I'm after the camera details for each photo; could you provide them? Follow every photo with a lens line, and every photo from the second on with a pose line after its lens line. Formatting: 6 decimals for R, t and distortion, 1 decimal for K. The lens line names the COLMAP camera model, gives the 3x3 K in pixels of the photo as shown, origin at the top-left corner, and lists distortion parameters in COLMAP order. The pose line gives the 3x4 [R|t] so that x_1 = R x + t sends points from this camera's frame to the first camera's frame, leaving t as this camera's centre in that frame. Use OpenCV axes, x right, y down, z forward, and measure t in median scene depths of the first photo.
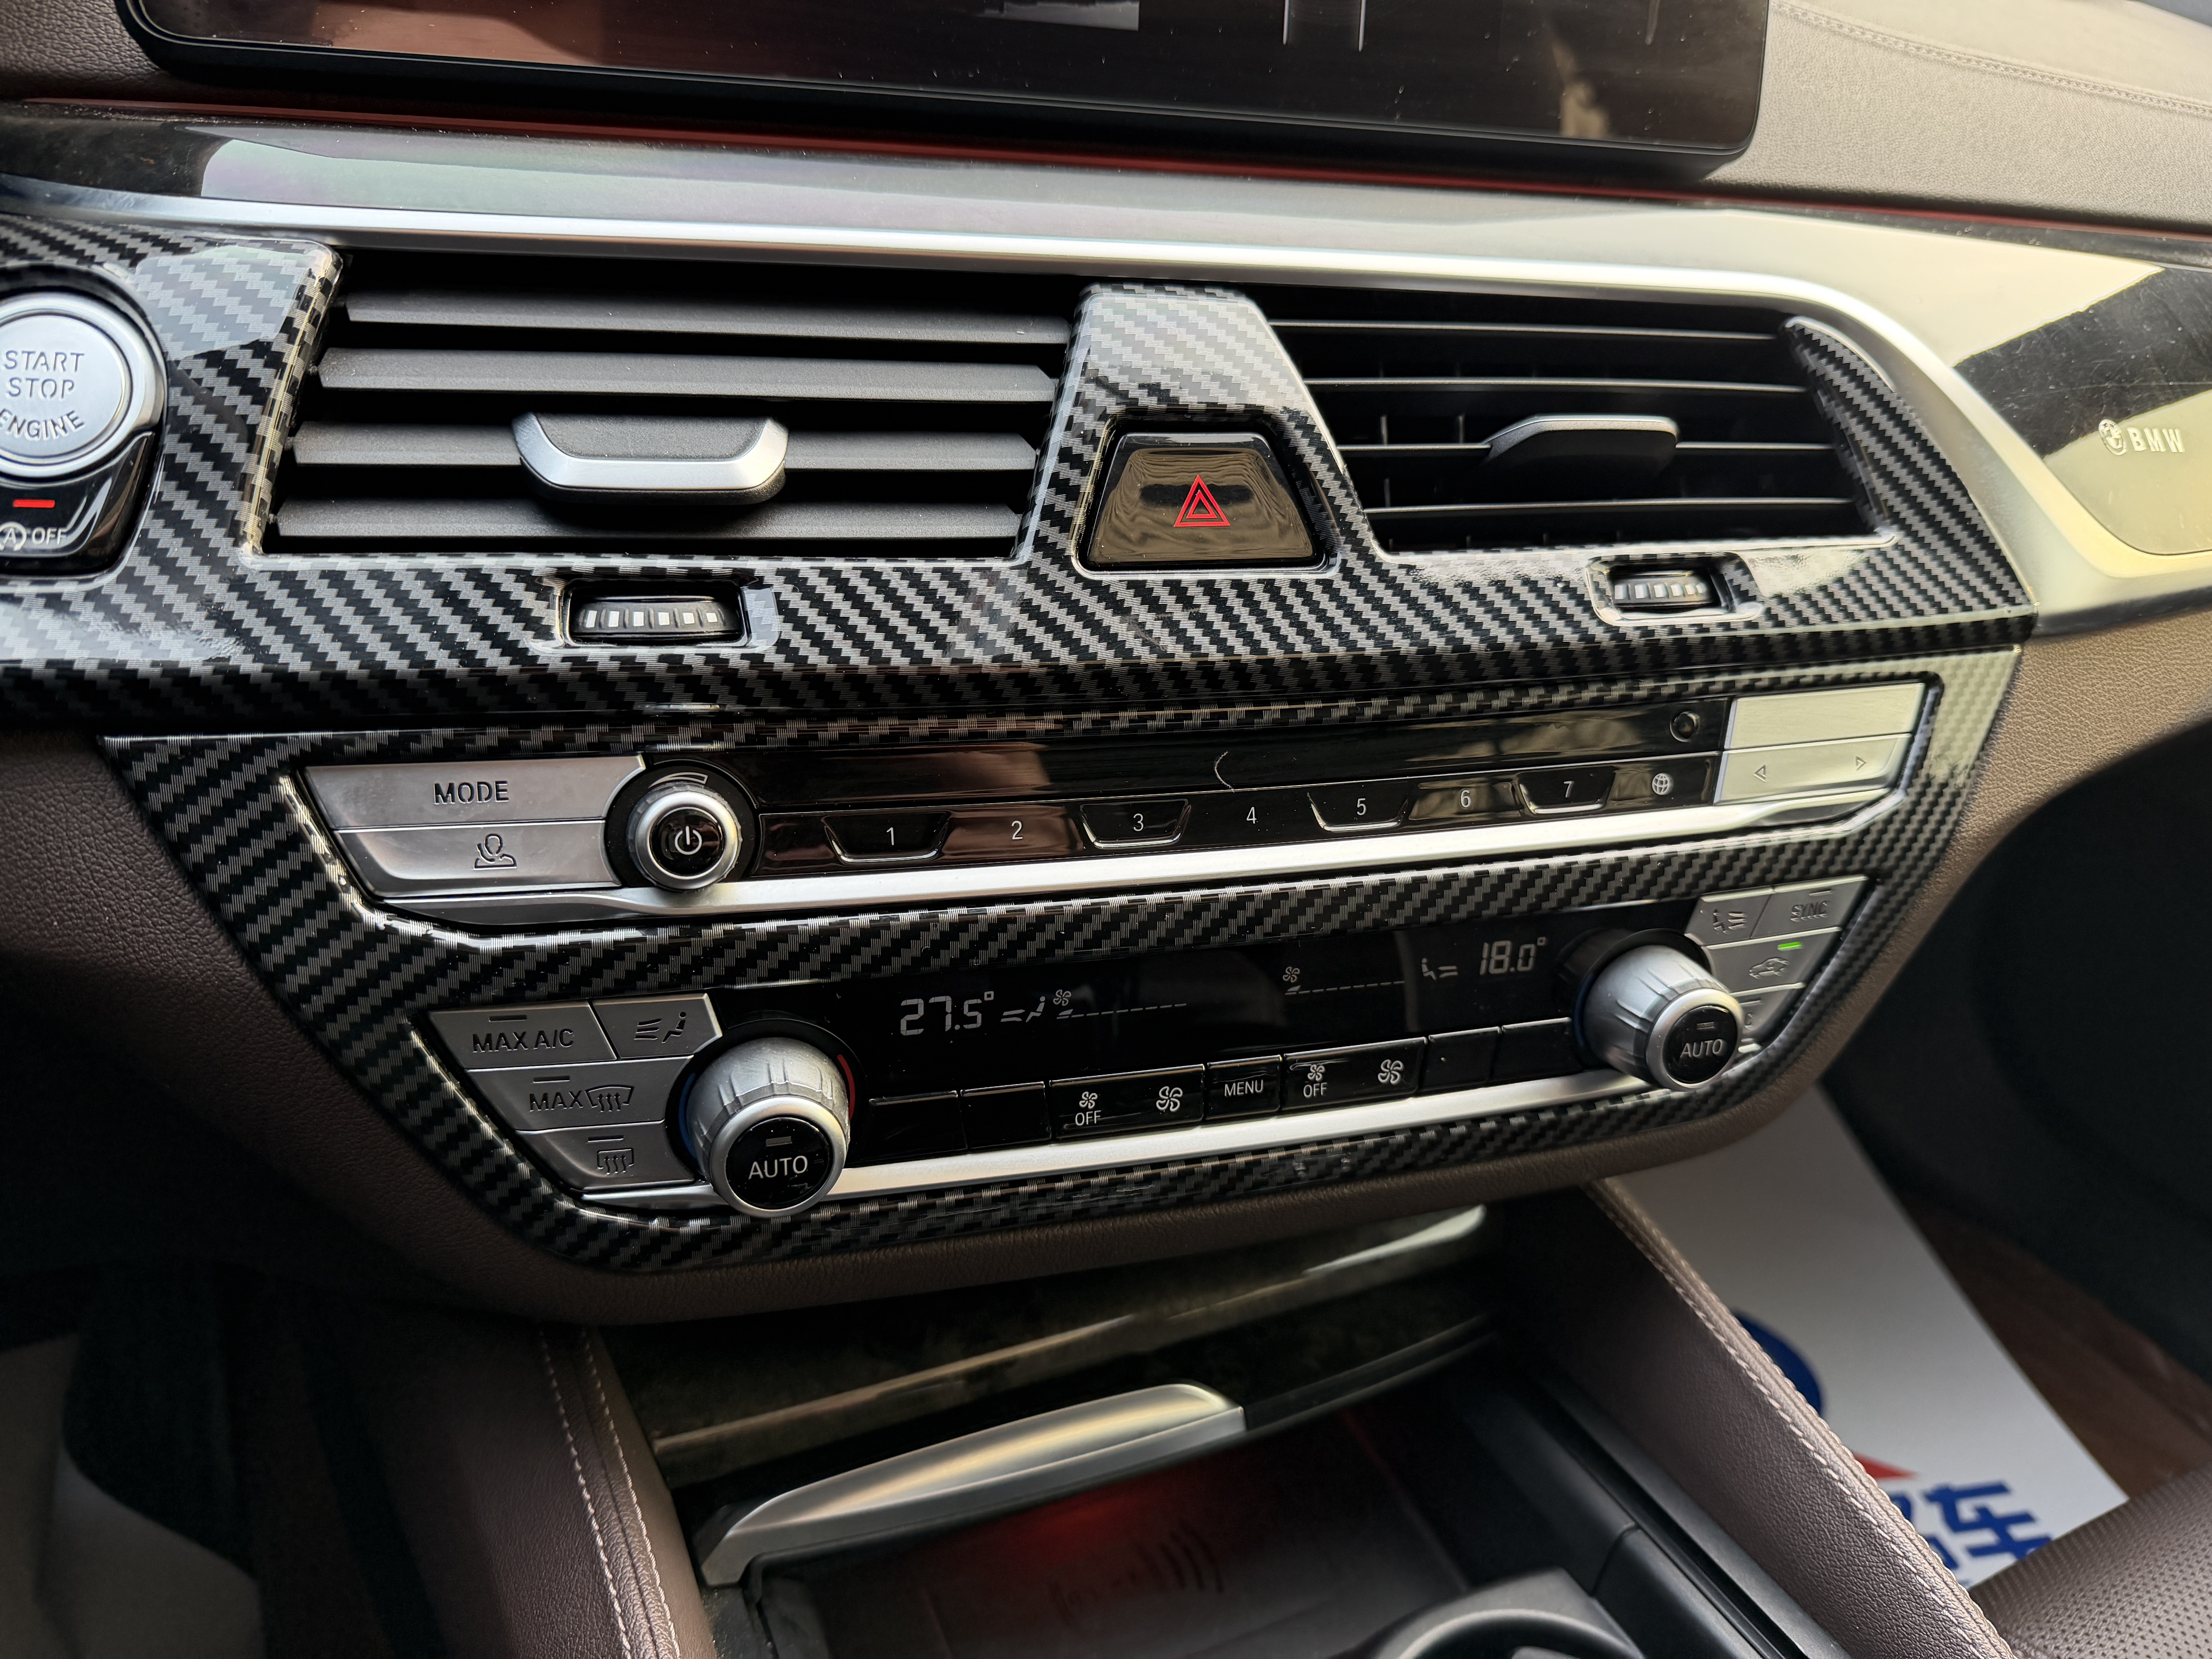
lens RADIAL K [[1574.9, 0, 1123.1], [0, 1574.9, 816.0], [0, 0, 1]] dist [0.009868, -0.028162]
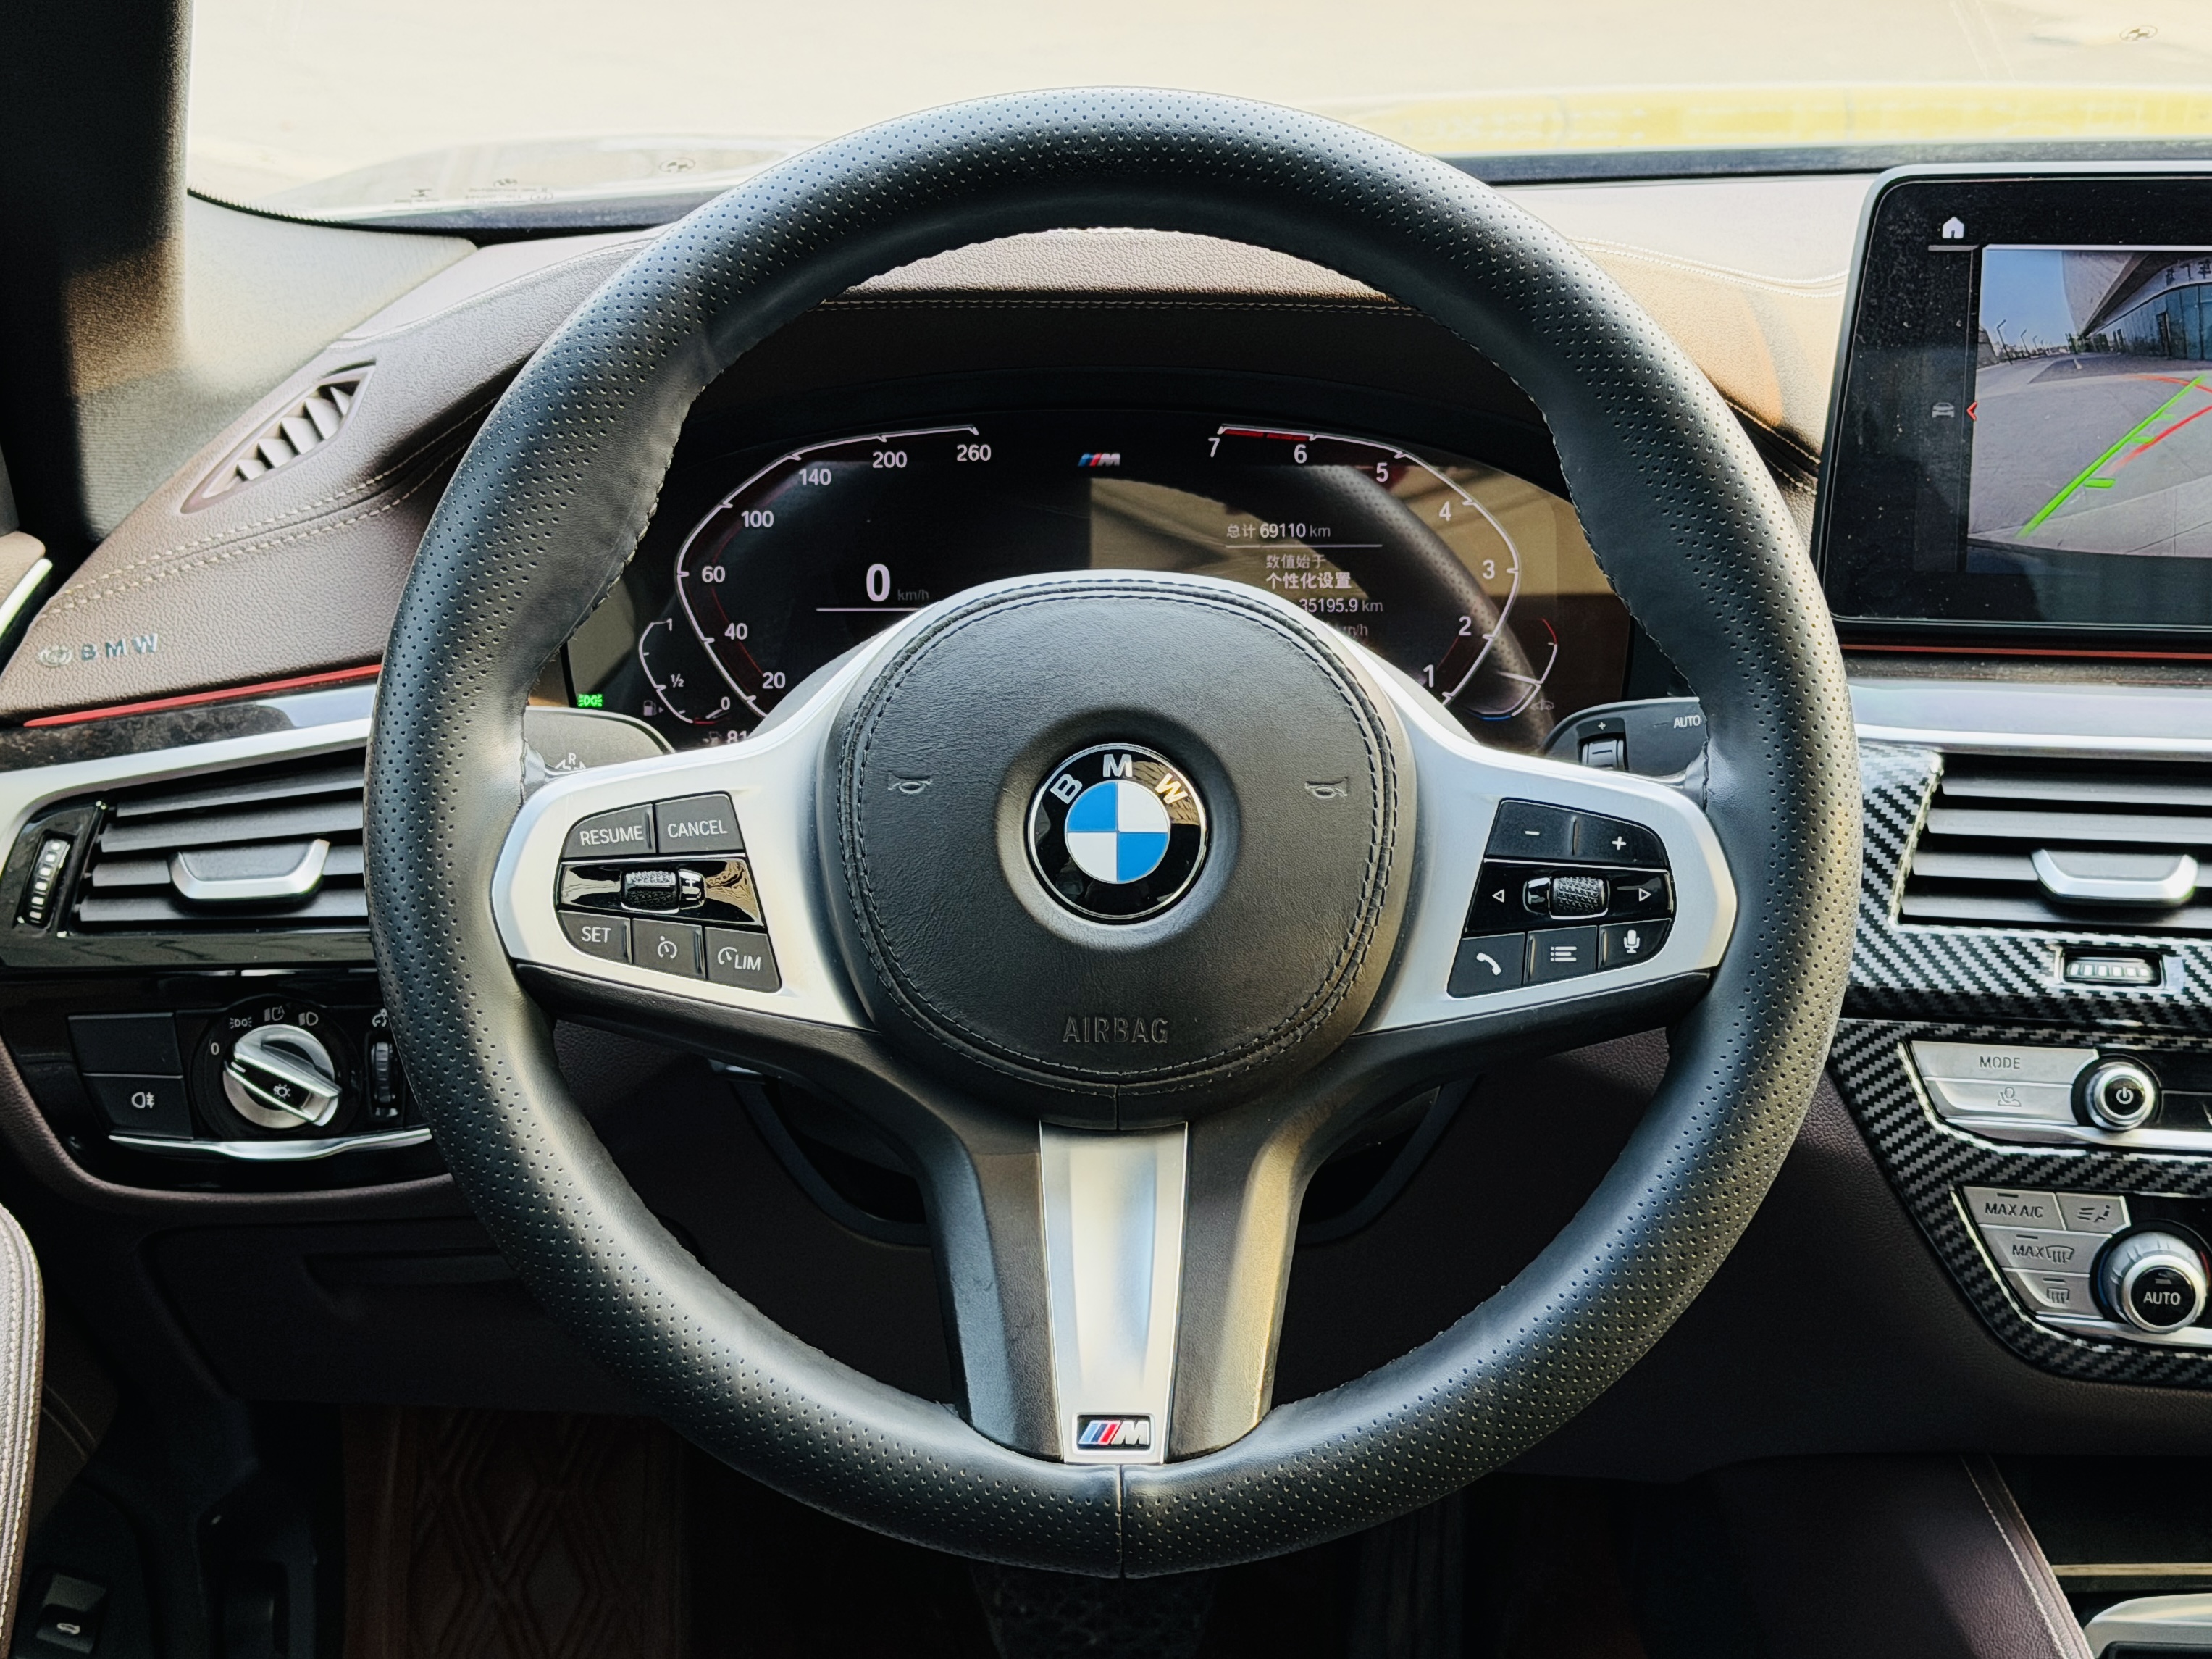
lens RADIAL K [[4037.7, 0, 1181.8], [0, 4037.7, 808.3], [0, 0, 1]] dist [0.151457, 0.000000]
pose [[0.914711, 0.039413, -0.402181, 0.568544], [-0.107134, 0.983272, -0.147305, 0.473082], [0.389648, 0.177829, 0.903633, -3.516313]]
